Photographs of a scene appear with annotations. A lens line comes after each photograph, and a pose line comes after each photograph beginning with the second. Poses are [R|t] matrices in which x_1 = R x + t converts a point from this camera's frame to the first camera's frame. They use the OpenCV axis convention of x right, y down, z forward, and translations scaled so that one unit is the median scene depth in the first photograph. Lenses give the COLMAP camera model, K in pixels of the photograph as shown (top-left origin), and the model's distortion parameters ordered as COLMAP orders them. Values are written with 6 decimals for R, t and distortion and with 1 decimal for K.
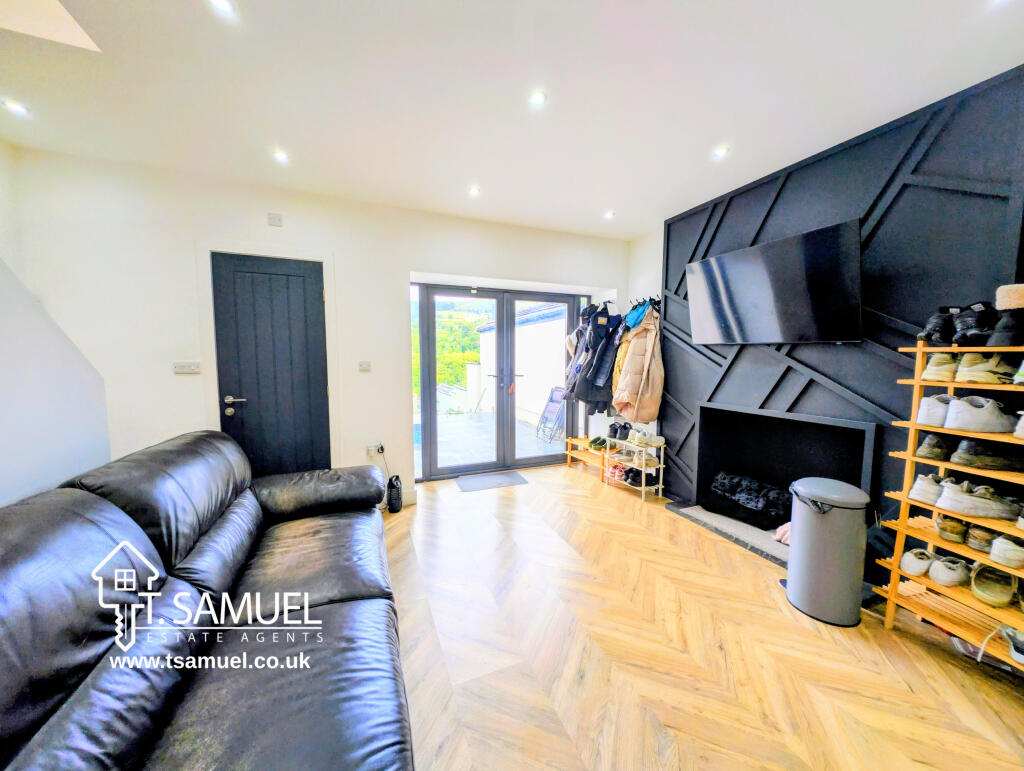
lens RADIAL K [[361.7, 0, 512.0], [0, 361.7, 385.1], [0, 0, 1]] dist [0.000172, -0.001545]
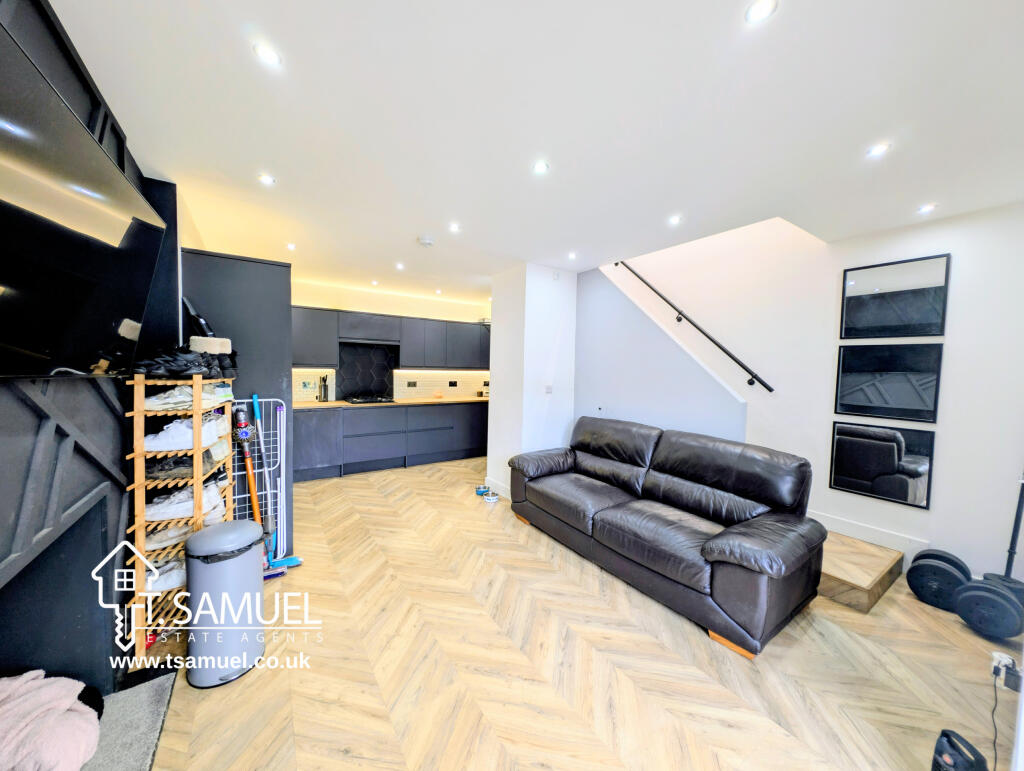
lens RADIAL K [[361.7, 0, 511.5], [0, 361.7, 387.8], [0, 0, 1]] dist [0.000172, -0.001545]
pose [[-0.978696, -0.010716, -0.205033, 0.218438], [-0.038900, 0.990227, 0.133933, -0.142969], [0.201594, 0.139056, -0.969548, 1.224175]]
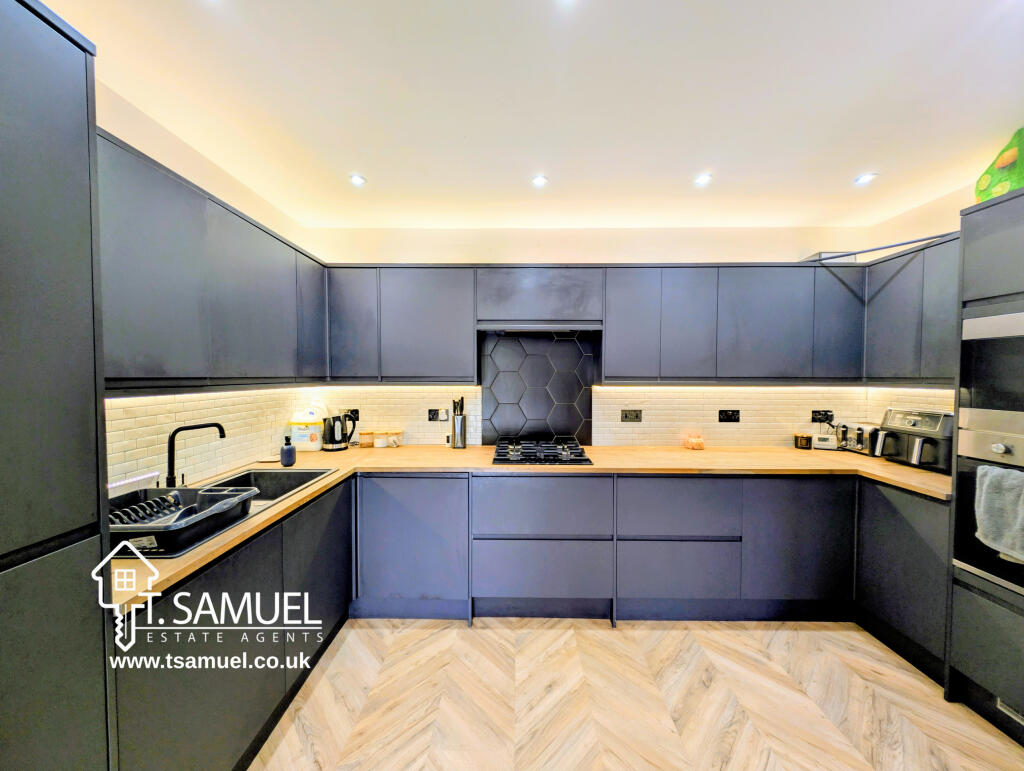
lens RADIAL K [[361.7, 0, 512.2], [0, 361.7, 385.1], [0, 0, 1]] dist [0.000172, -0.001545]
pose [[-0.920537, -0.011850, 0.390475, 0.266659], [0.029959, 0.994455, 0.100808, -0.057308], [-0.389504, 0.104495, -0.915078, 0.177836]]
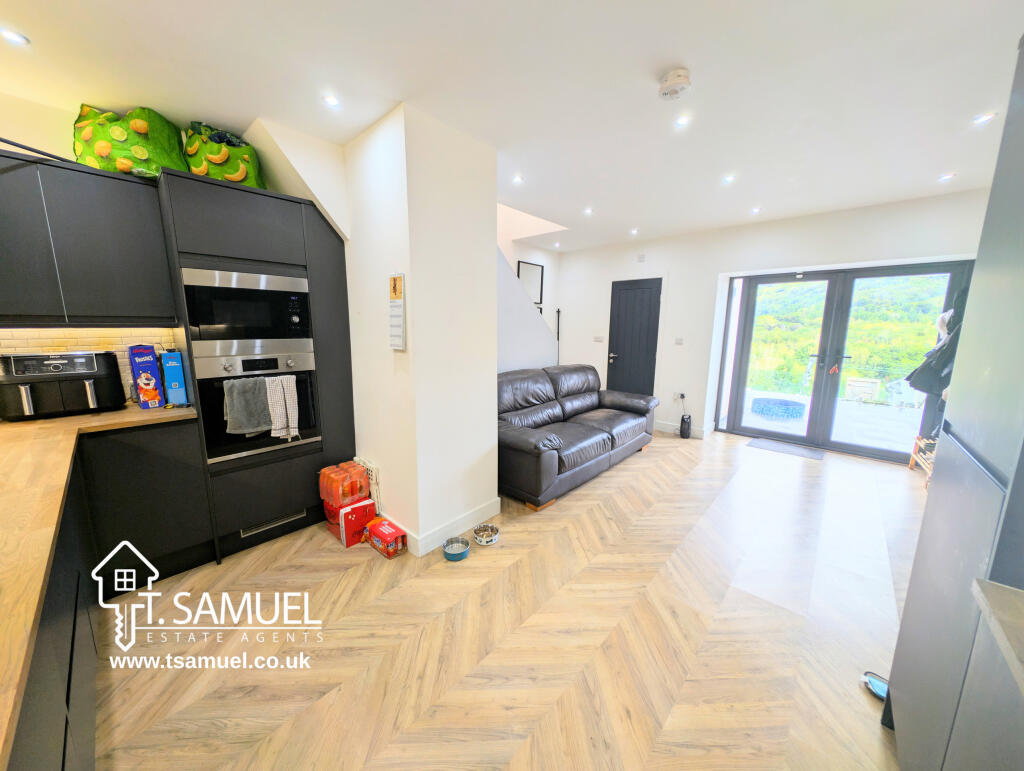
lens RADIAL K [[361.7, 0, 512.5], [0, 361.7, 387.1], [0, 0, 1]] dist [0.000172, -0.001545]
pose [[0.425614, 0.153688, -0.891758, 0.705385], [-0.082739, 0.987953, 0.130777, -0.001231], [0.901114, 0.018122, 0.433203, -0.315864]]
